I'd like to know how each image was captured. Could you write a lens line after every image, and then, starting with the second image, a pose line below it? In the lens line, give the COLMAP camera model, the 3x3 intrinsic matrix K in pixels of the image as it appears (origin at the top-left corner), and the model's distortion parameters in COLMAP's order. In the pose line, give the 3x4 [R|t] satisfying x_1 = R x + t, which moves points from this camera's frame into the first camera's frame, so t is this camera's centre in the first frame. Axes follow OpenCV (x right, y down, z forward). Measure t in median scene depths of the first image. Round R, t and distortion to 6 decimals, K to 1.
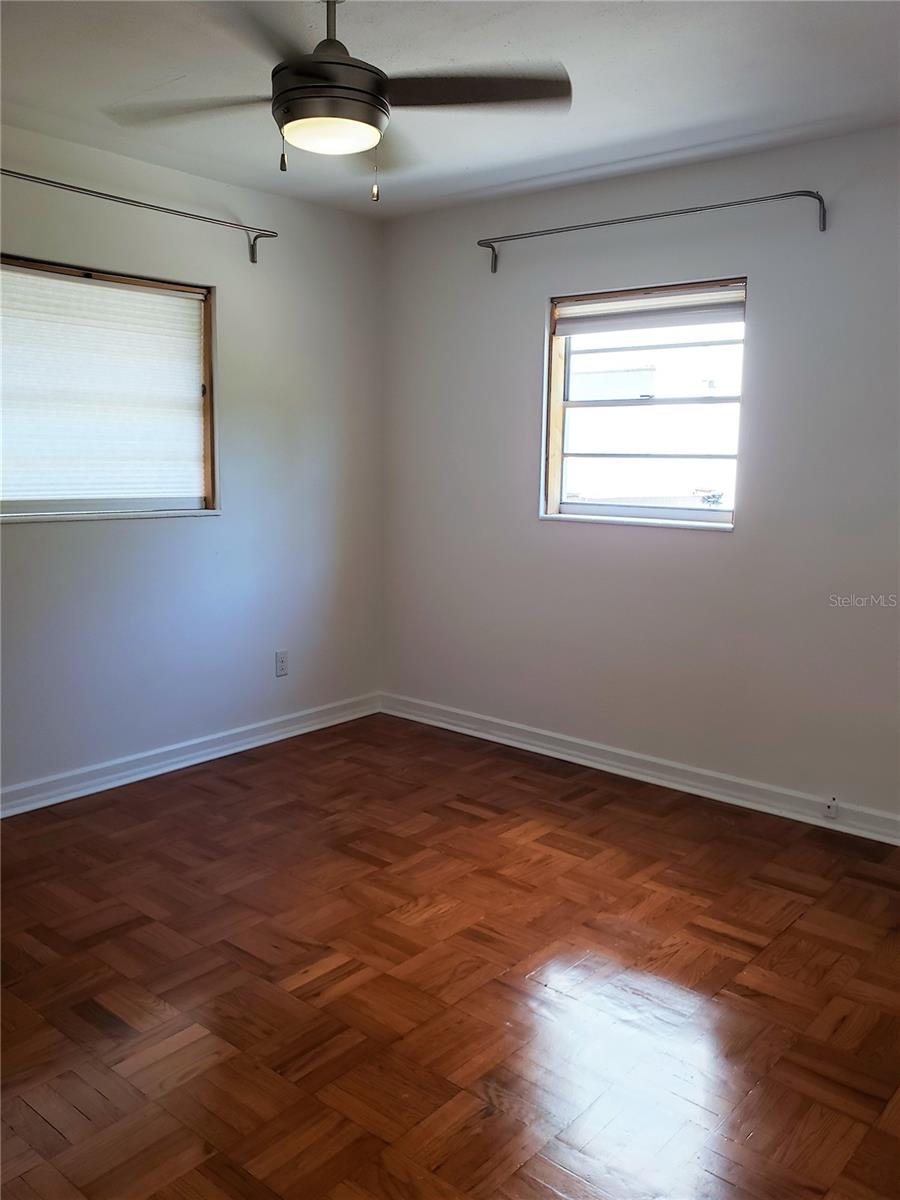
lens RADIAL K [[949.0, 0, 450.3], [0, 949.0, 604.9], [0, 0, 1]] dist [-0.001465, 0.008910]
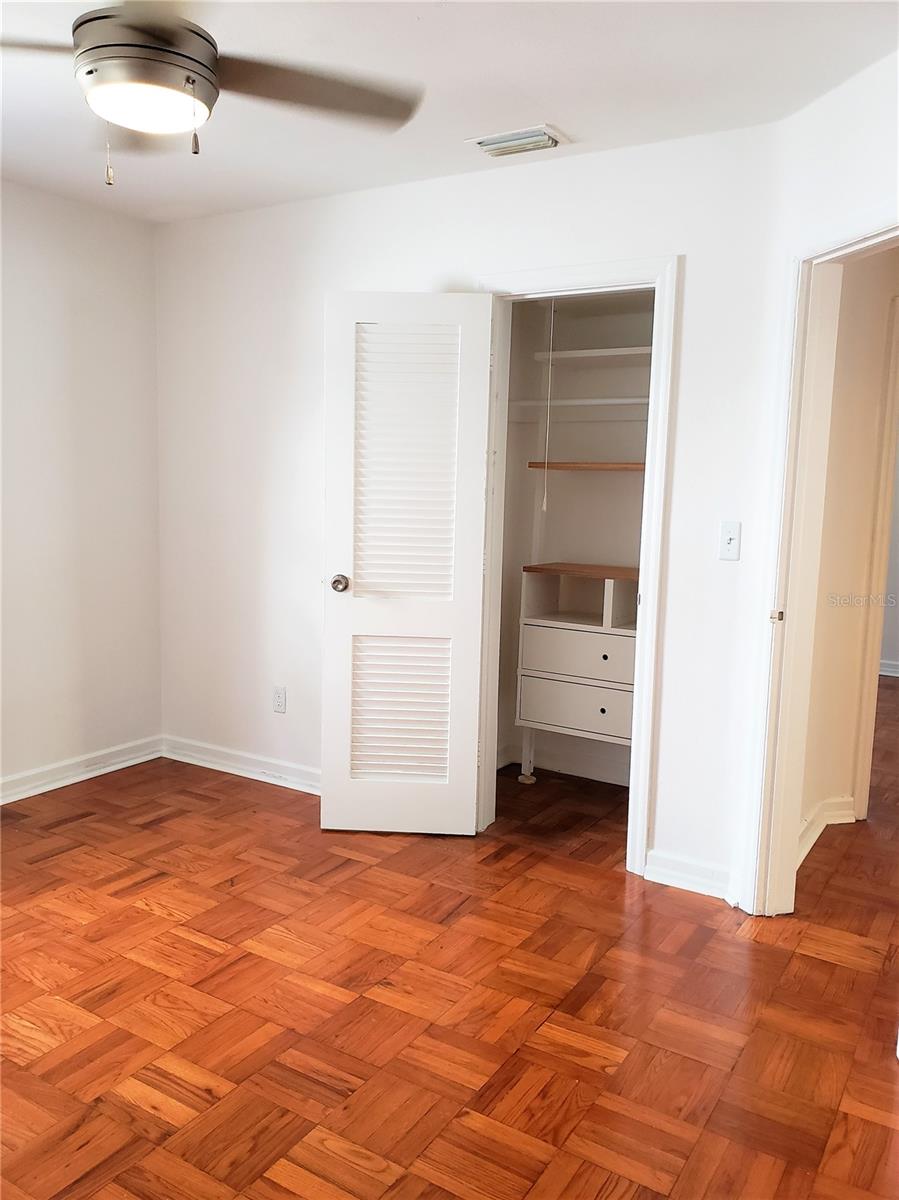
lens RADIAL K [[949.0, 0, 453.1], [0, 949.0, 599.8], [0, 0, 1]] dist [-0.001465, 0.008910]
pose [[-0.151339, -0.139121, 0.978643, -0.889913], [0.126705, 0.979149, 0.158787, -0.125792], [-0.980328, 0.148029, -0.130556, 0.771986]]
